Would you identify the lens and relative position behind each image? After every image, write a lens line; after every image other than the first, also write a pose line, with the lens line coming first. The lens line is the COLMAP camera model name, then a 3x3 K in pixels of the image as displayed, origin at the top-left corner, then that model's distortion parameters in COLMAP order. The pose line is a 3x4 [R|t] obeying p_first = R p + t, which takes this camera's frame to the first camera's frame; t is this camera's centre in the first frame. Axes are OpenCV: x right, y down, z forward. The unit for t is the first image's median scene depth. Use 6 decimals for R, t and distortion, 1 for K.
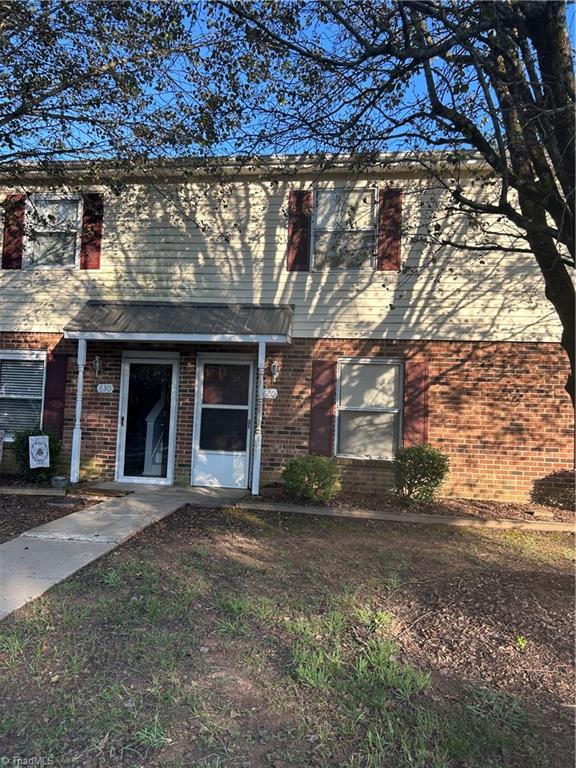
lens RADIAL K [[580.5, 0, 288.0], [0, 580.5, 384.0], [0, 0, 1]] dist [0.000193, -0.006300]
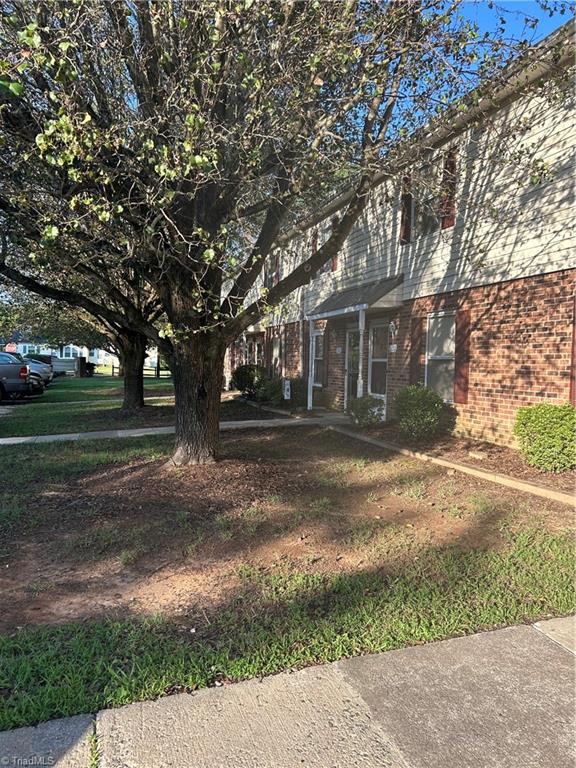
lens RADIAL K [[580.5, 0, 288.0], [0, 580.5, 384.0], [0, 0, 1]] dist [0.000193, -0.006300]
pose [[0.458892, -0.001506, -0.888491, 1.016204], [0.056069, 0.998055, 0.027267, 0.048795], [0.886721, -0.062329, 0.458084, 0.233395]]
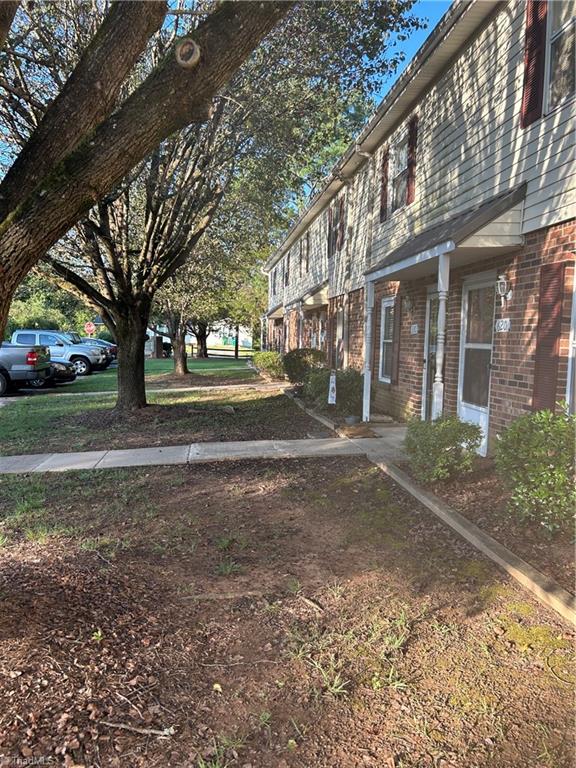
lens RADIAL K [[580.5, 0, 288.0], [0, 580.5, 384.0], [0, 0, 1]] dist [0.000193, -0.006300]
pose [[0.288540, 0.037221, -0.956744, 0.569640], [0.051498, 0.997194, 0.054326, 0.036988], [0.956082, -0.064946, 0.285814, 0.588507]]
